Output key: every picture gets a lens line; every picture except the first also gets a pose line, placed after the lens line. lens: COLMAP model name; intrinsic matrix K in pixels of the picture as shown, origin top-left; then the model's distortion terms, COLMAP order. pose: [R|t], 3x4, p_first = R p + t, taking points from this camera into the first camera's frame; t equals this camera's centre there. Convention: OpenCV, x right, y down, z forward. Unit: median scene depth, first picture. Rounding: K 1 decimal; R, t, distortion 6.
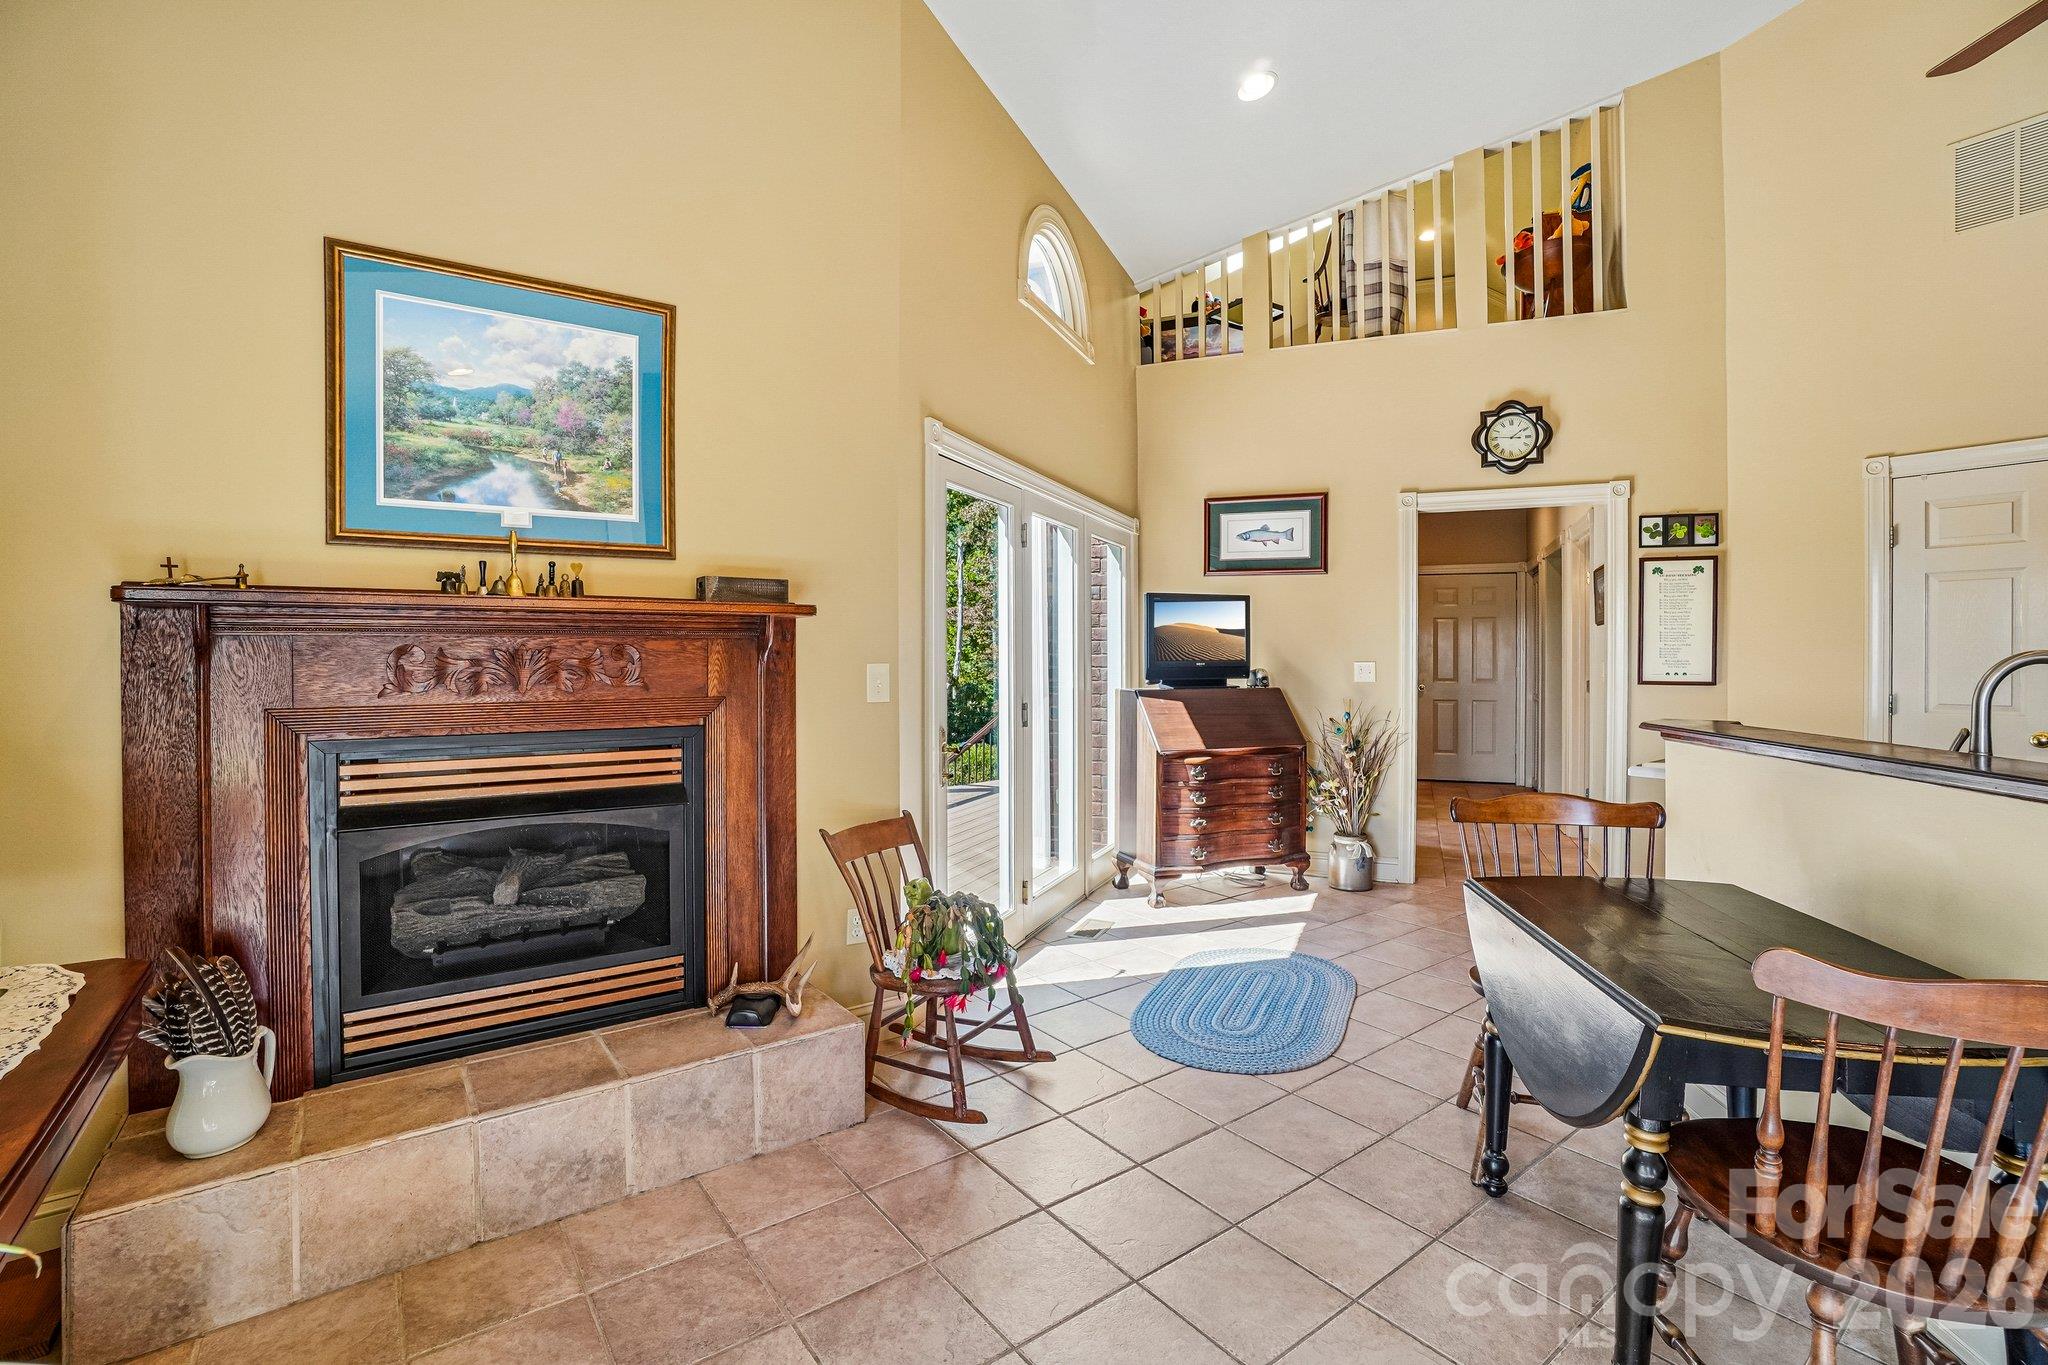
lens RADIAL K [[914.9, 0, 1004.7], [0, 914.9, 662.6], [0, 0, 1]] dist [-0.051923, 0.015416]
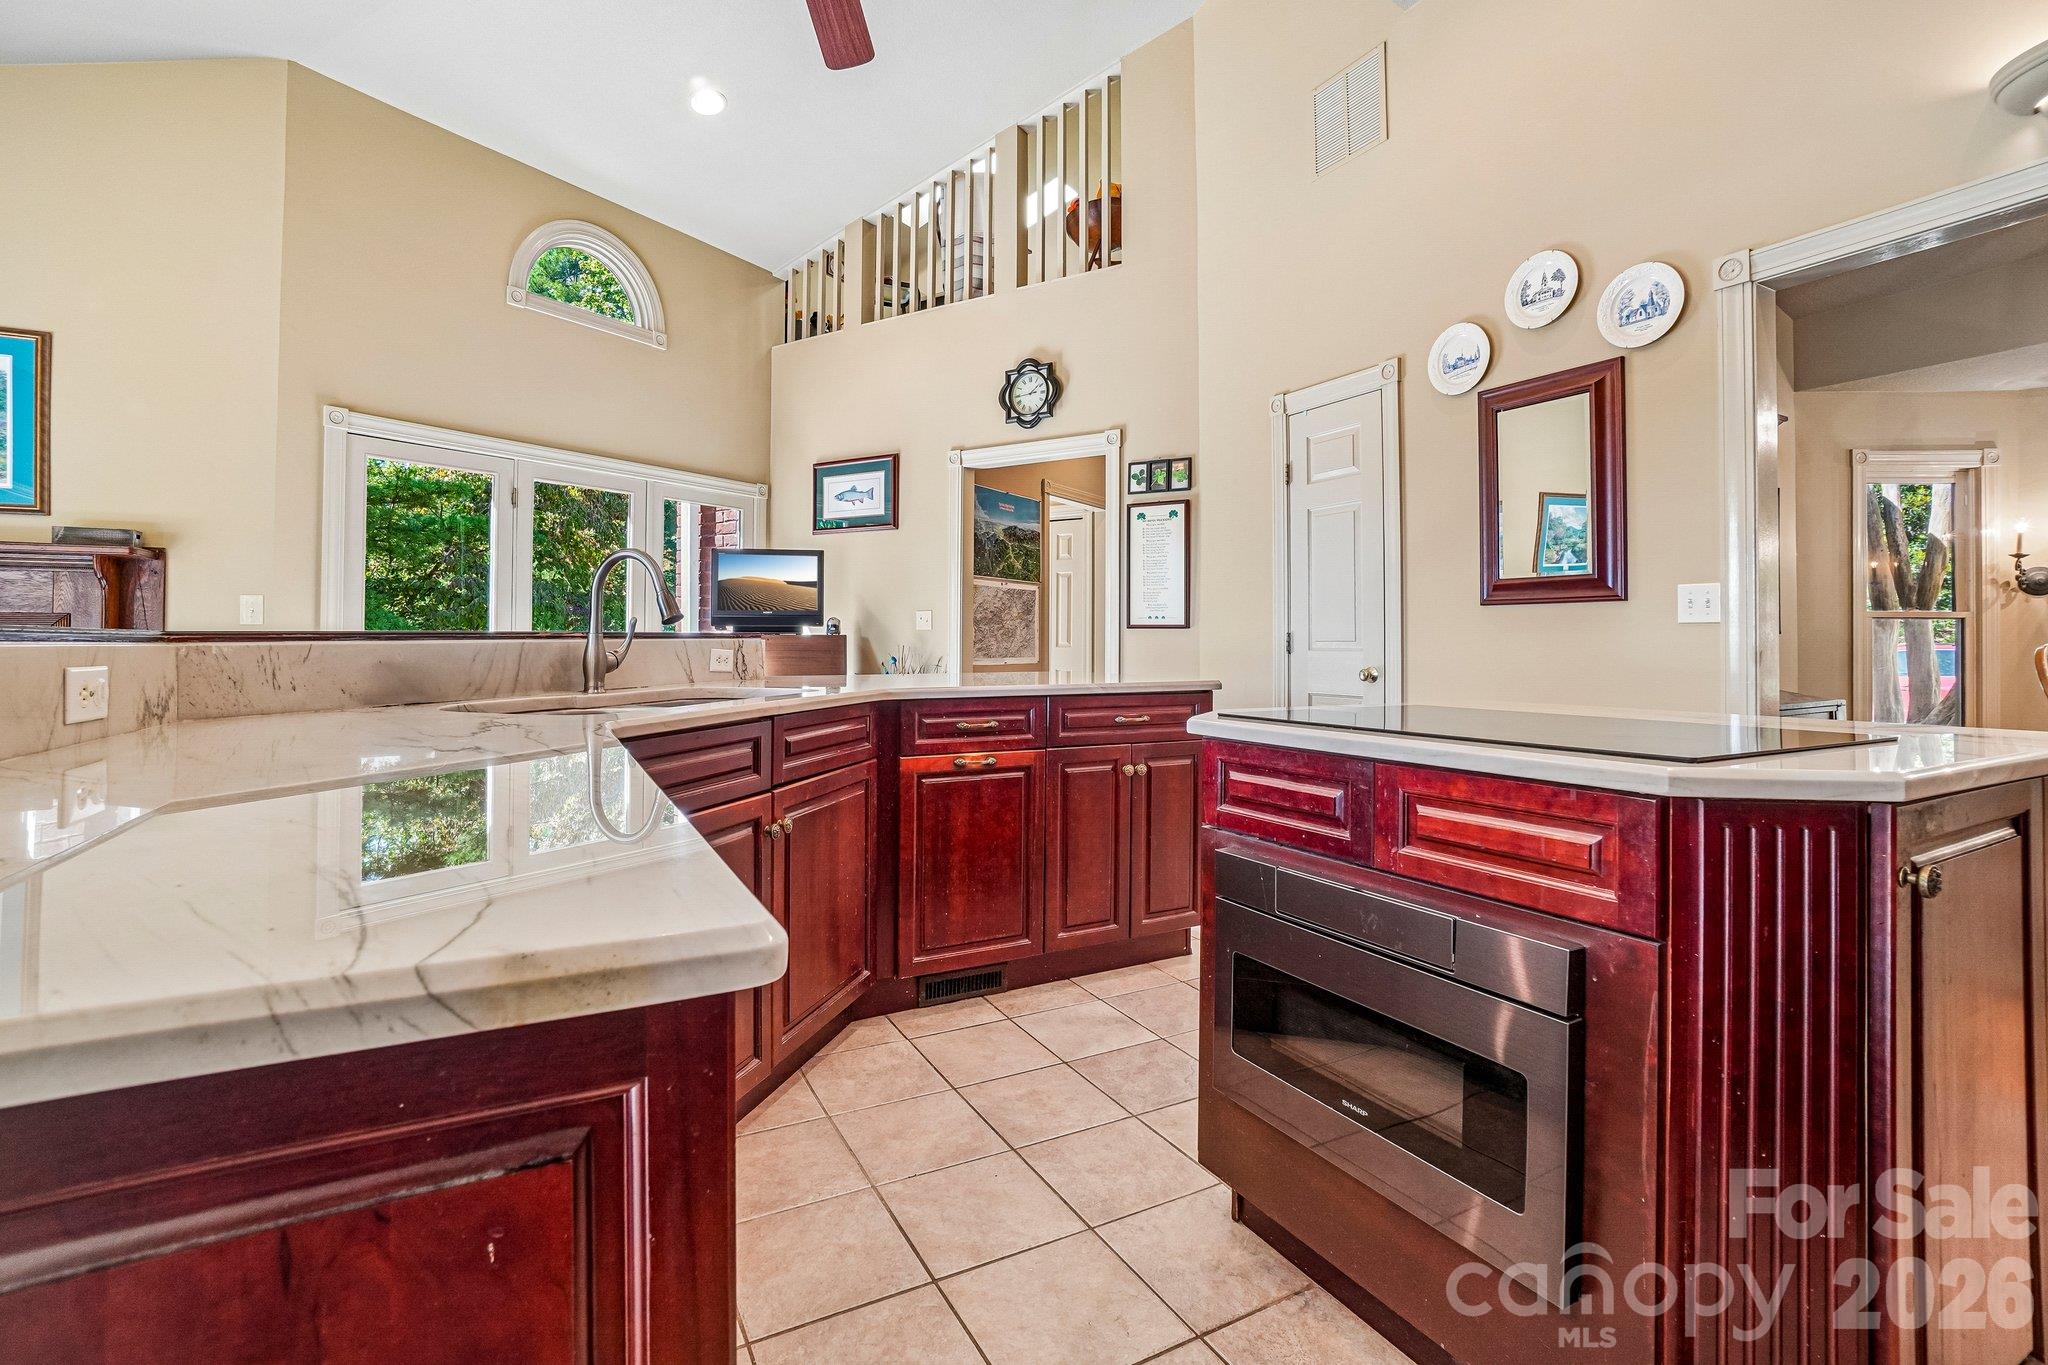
lens RADIAL K [[914.9, 0, 1029.4], [0, 914.9, 631.2], [0, 0, 1]] dist [-0.051923, 0.015416]
pose [[0.986862, 0.001062, -0.161559, 0.767163], [-0.004049, 0.999827, -0.018160, 0.047200], [0.161512, 0.018576, 0.986696, -0.045077]]
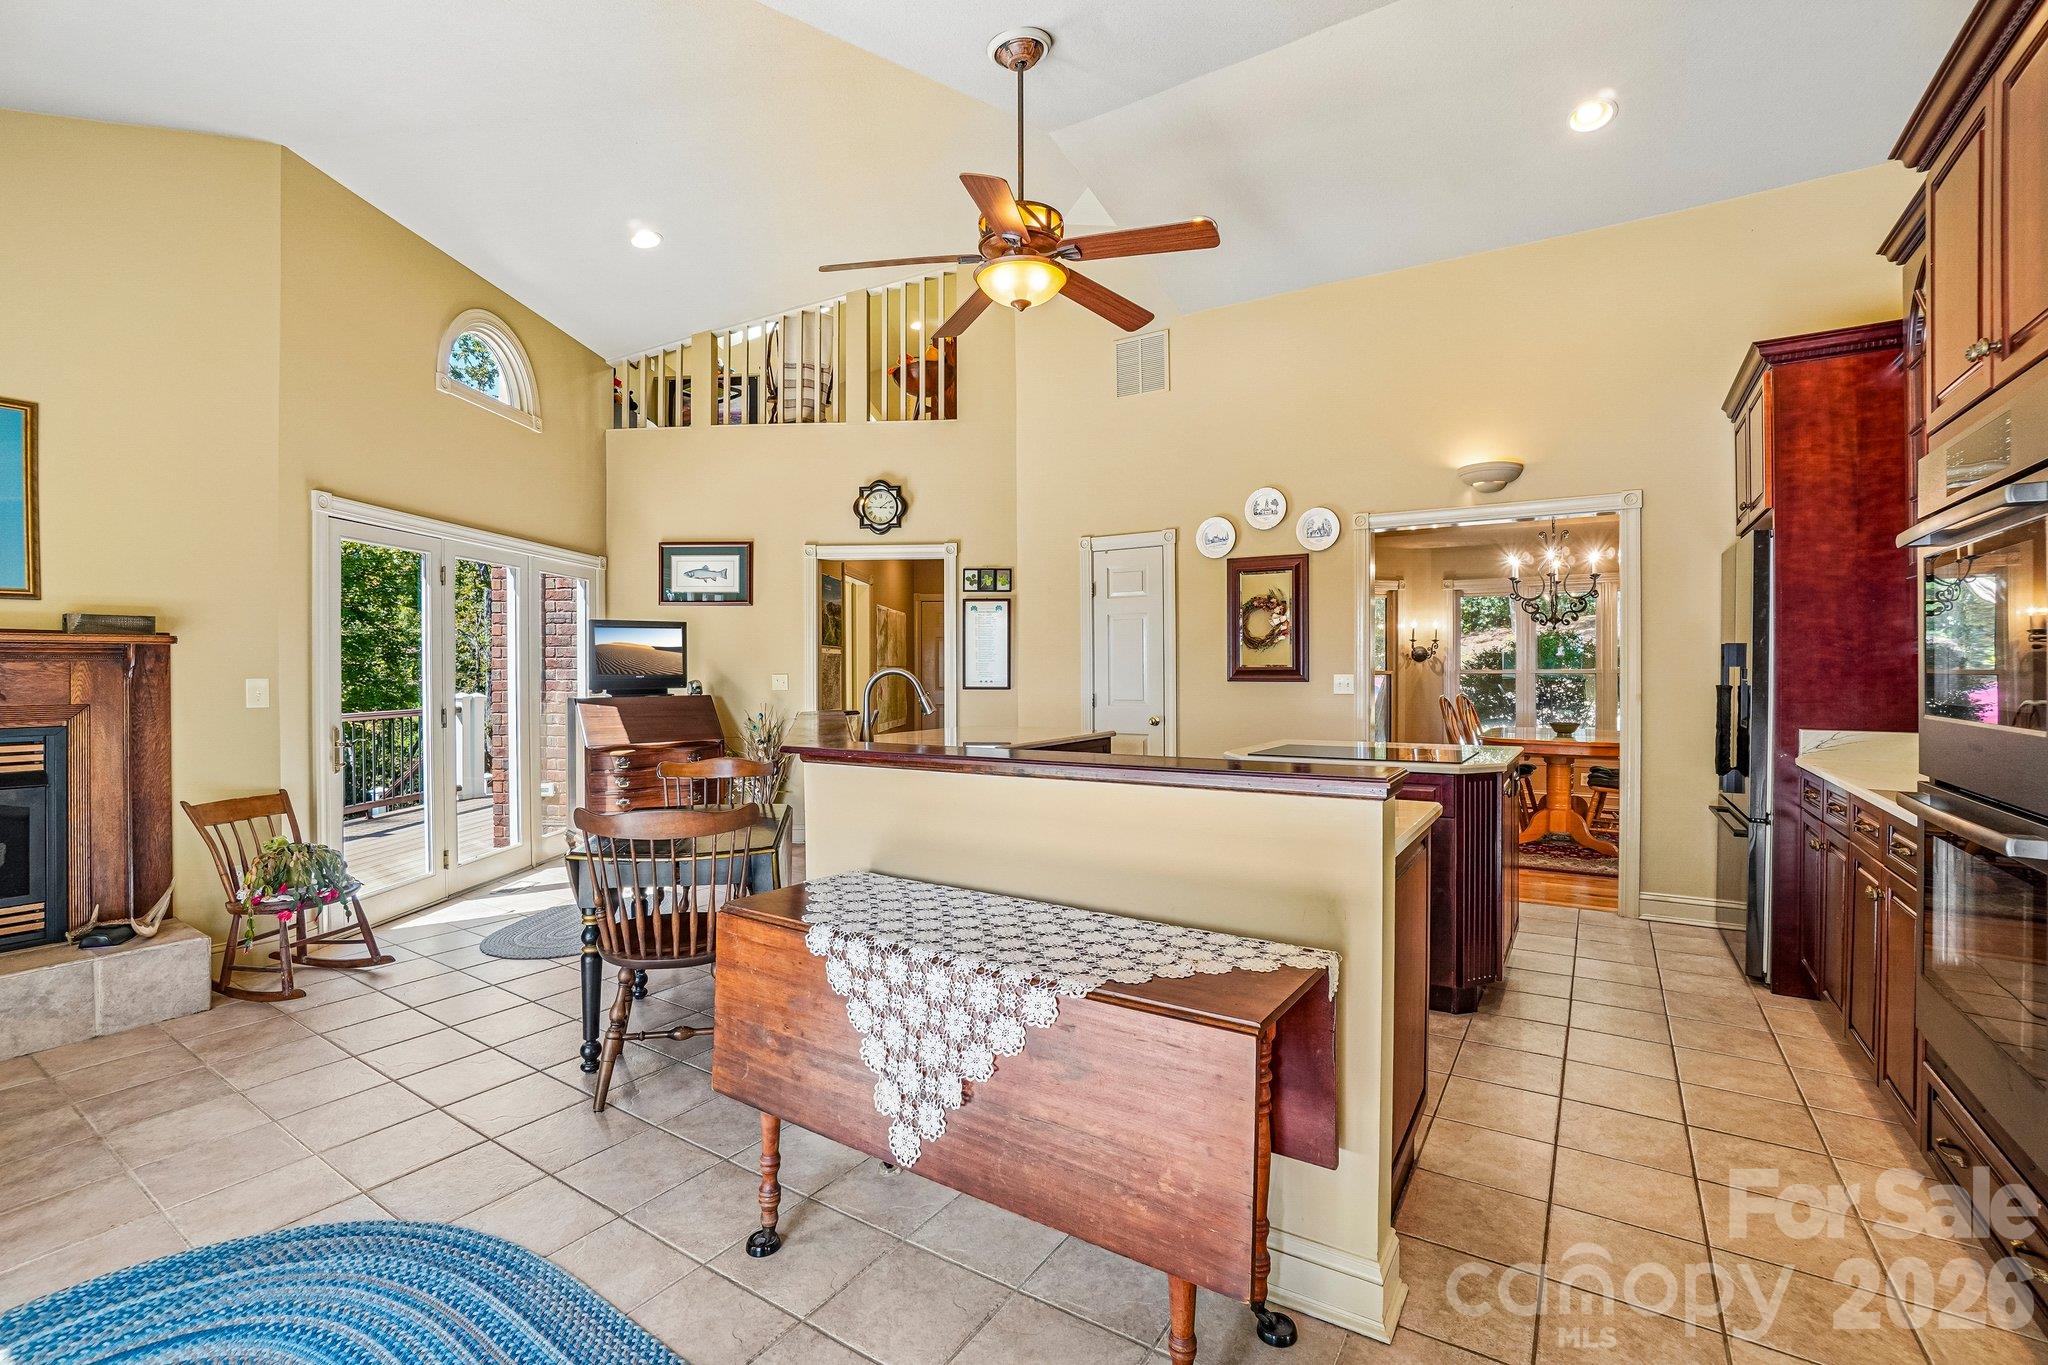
lens RADIAL K [[914.9, 0, 1009.5], [0, 914.9, 668.9], [0, 0, 1]] dist [-0.051923, 0.015416]
pose [[0.943033, -0.004304, 0.332672, 0.301827], [0.006200, 0.999970, -0.004640, -0.000059], [-0.332642, 0.006438, 0.943031, -0.372113]]
